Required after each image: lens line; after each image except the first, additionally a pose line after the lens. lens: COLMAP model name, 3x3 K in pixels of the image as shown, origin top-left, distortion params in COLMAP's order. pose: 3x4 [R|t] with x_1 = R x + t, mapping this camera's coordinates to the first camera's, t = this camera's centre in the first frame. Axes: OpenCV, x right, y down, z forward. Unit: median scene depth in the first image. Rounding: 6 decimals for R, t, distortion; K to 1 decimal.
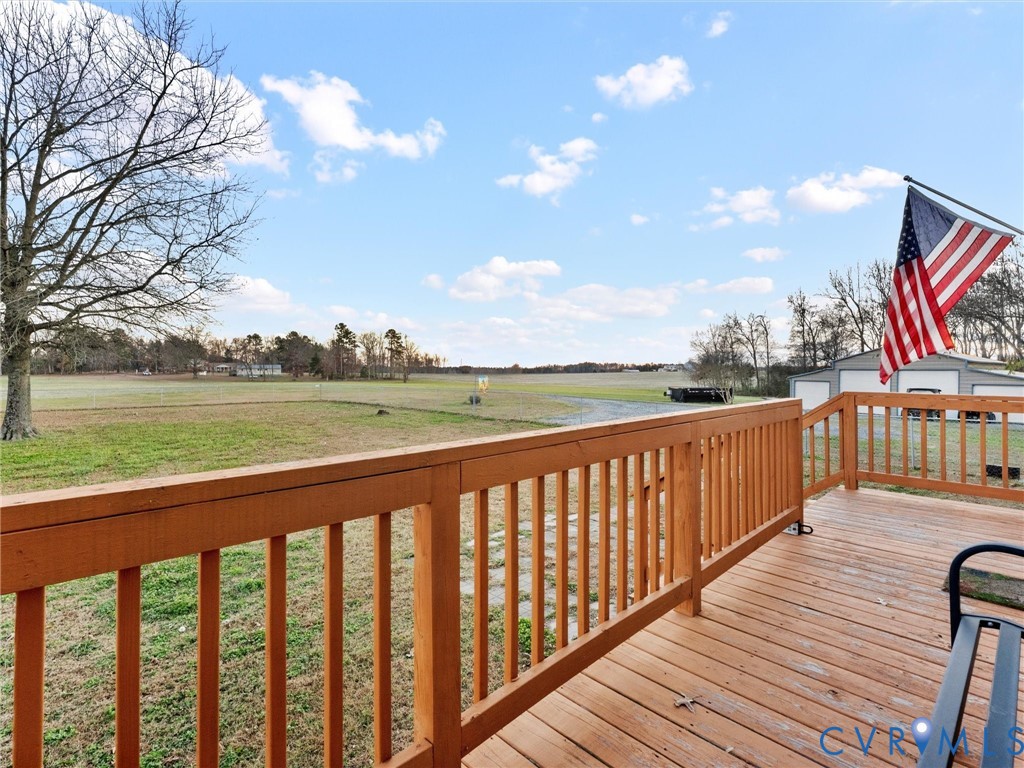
lens RADIAL K [[480.1, 0, 505.2], [0, 480.1, 379.2], [0, 0, 1]] dist [0.000898, 0.000435]
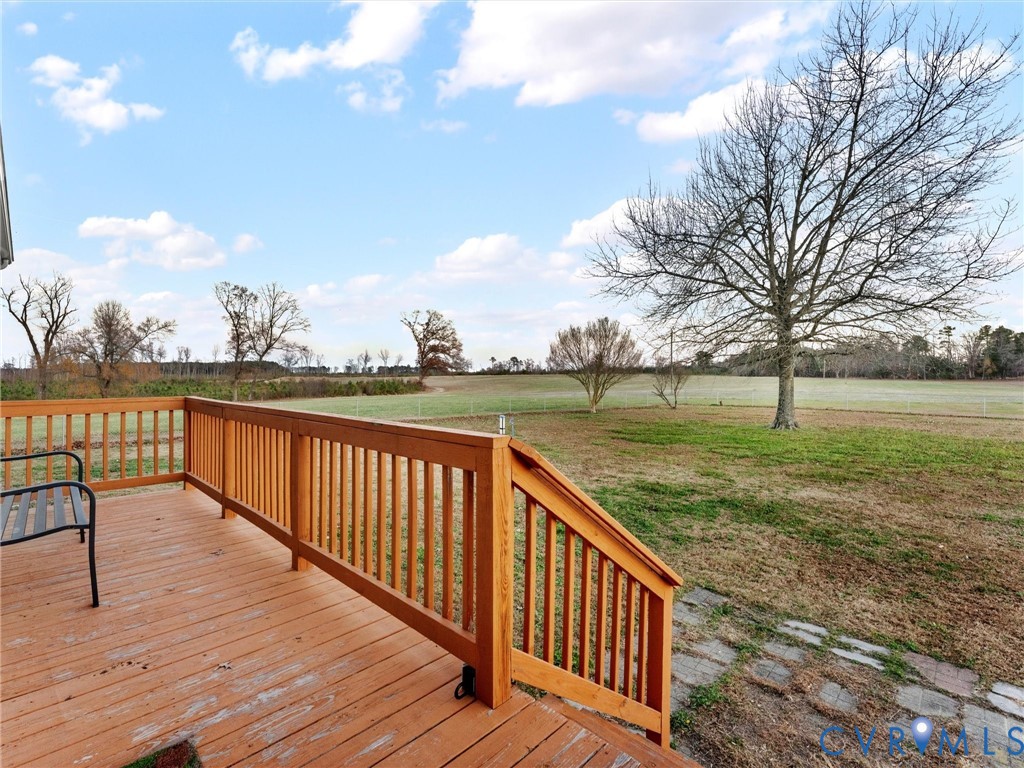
lens RADIAL K [[480.1, 0, 505.2], [0, 480.1, 379.2], [0, 0, 1]] dist [0.000898, 0.000435]
pose [[0.049141, 0.002263, -0.998789, 1.884261], [-0.013703, 0.999905, 0.001592, -0.001042], [0.998698, 0.013608, 0.049167, 1.661047]]
